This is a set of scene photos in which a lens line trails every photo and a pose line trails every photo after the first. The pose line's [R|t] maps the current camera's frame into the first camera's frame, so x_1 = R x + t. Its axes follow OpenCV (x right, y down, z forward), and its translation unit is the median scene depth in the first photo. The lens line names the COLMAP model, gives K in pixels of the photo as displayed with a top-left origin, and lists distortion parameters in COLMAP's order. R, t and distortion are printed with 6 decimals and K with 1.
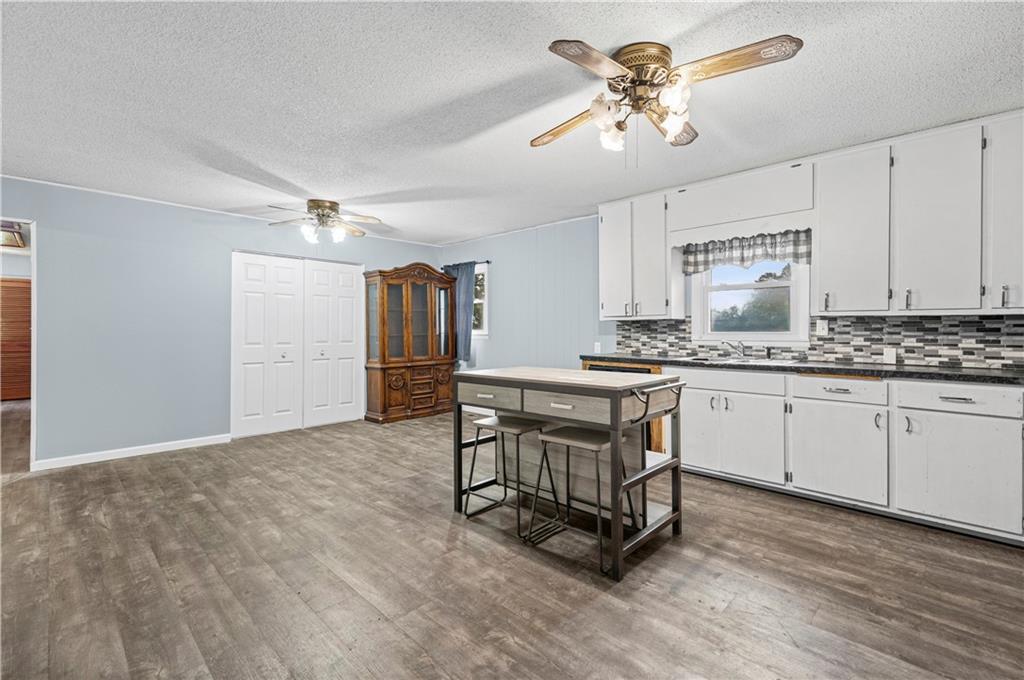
lens RADIAL K [[443.4, 0, 521.2], [0, 443.4, 330.3], [0, 0, 1]] dist [0.004653, -0.000374]
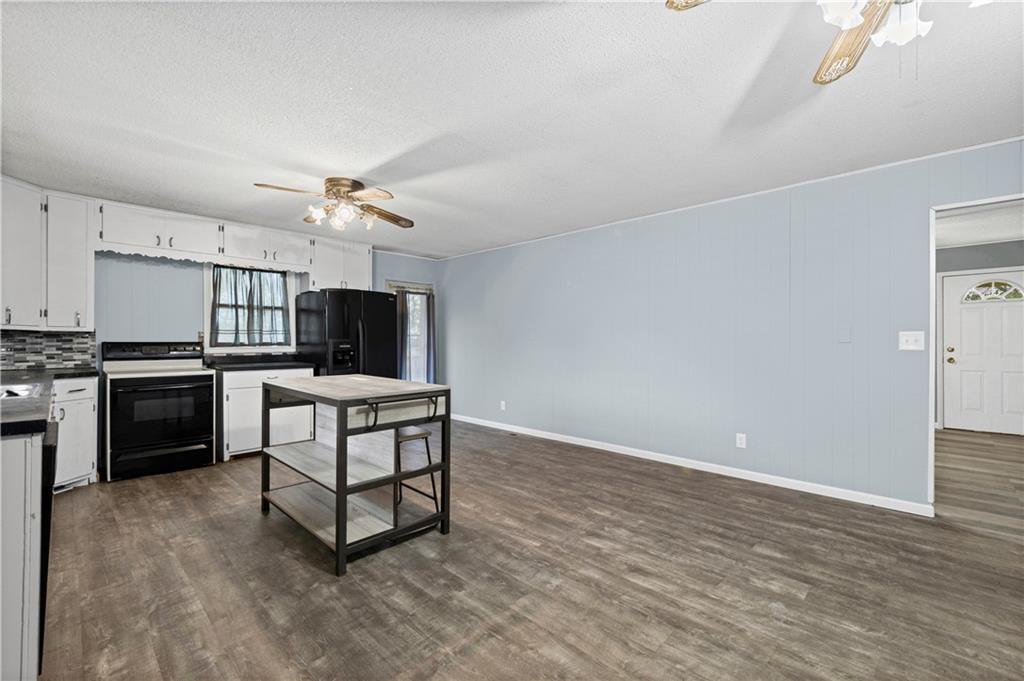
lens RADIAL K [[439.2, 0, 509.7], [0, 439.2, 345.4], [0, 0, 1]] dist [0.004420, -0.000172]
pose [[-0.999310, -0.001691, 0.037091, -0.266568], [-0.001368, 0.999961, 0.008735, 0.000644], [-0.037104, 0.008678, -0.999274, 1.634903]]
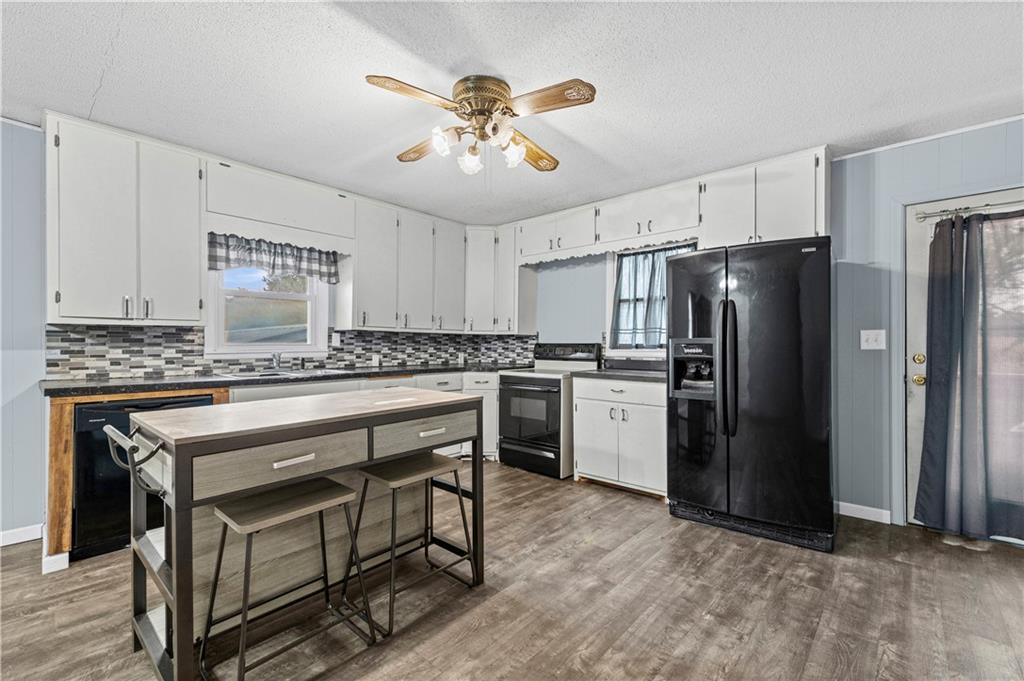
lens RADIAL K [[438.4, 0, 508.1], [0, 438.4, 342.4], [0, 0, 1]] dist [0.010097, 0.000024]
pose [[-0.019641, 0.001280, 0.999806, -0.495812], [-0.001627, 0.999998, -0.001312, 0.002533], [-0.999806, -0.001652, -0.019639, 0.585023]]
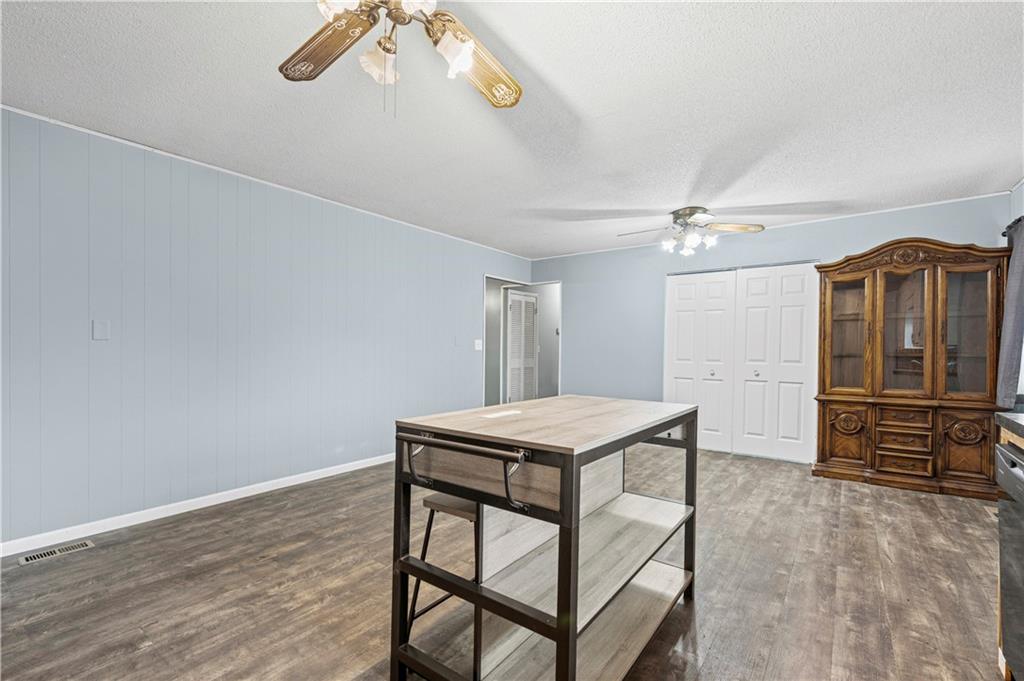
lens RADIAL K [[458.6, 0, 512.0], [0, 458.6, 340.5], [0, 0, 1]] dist [0.008929, -0.000495]
pose [[0.114166, -0.009810, -0.993413, 0.616861], [-0.007328, 0.999916, -0.010716, 0.001347], [0.993435, 0.008503, 0.114085, 0.673167]]
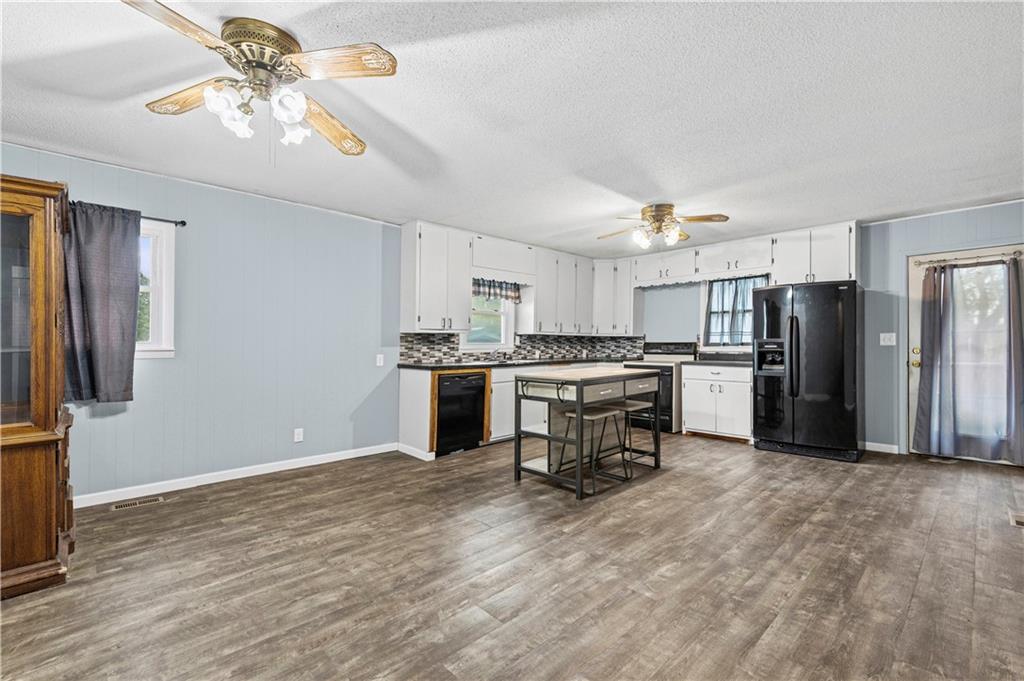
lens RADIAL K [[439.2, 0, 509.7], [0, 439.2, 345.4], [0, 0, 1]] dist [0.004420, -0.000172]
pose [[0.064127, -0.006372, 0.997921, -1.088364], [0.002170, 0.999978, 0.006246, 0.002724], [-0.997939, 0.001765, 0.064140, 0.940828]]
